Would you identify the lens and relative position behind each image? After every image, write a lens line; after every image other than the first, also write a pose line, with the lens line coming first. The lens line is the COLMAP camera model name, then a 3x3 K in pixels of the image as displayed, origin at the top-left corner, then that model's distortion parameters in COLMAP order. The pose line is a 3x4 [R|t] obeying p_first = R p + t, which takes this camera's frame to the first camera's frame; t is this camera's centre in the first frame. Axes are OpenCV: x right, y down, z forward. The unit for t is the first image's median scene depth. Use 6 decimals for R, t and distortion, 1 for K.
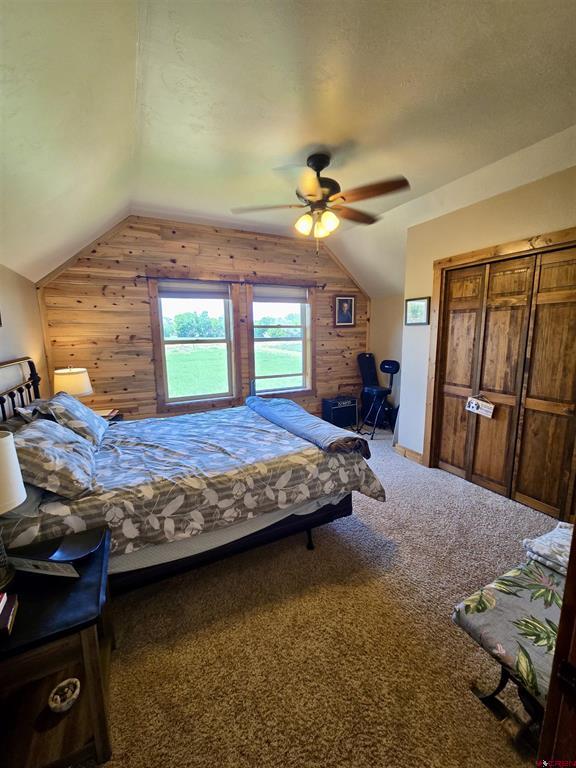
lens RADIAL K [[308.7, 0, 287.2], [0, 308.7, 382.7], [0, 0, 1]] dist [0.003550, 0.000159]
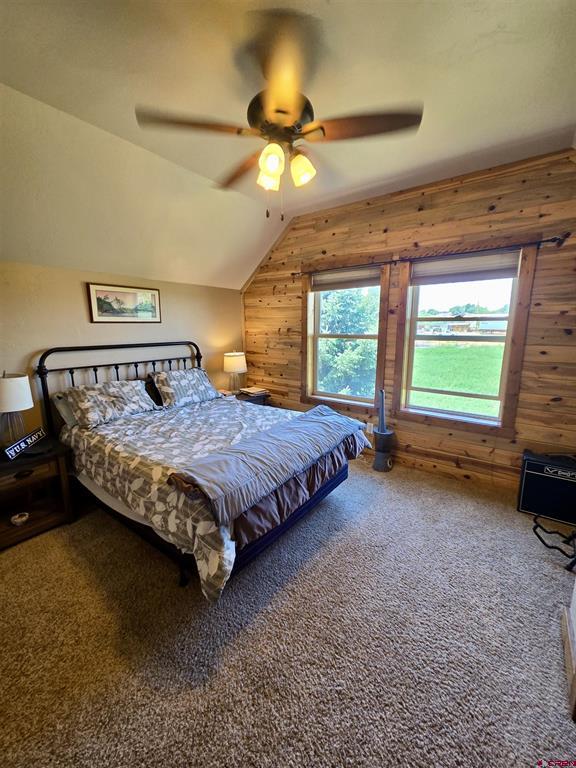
lens RADIAL K [[308.7, 0, 287.0], [0, 308.7, 383.9], [0, 0, 1]] dist [0.003550, 0.000159]
pose [[0.465284, 0.175665, -0.867555, 0.488199], [-0.147764, 0.981771, 0.119544, -0.086366], [0.872741, 0.072572, 0.482760, 0.458251]]
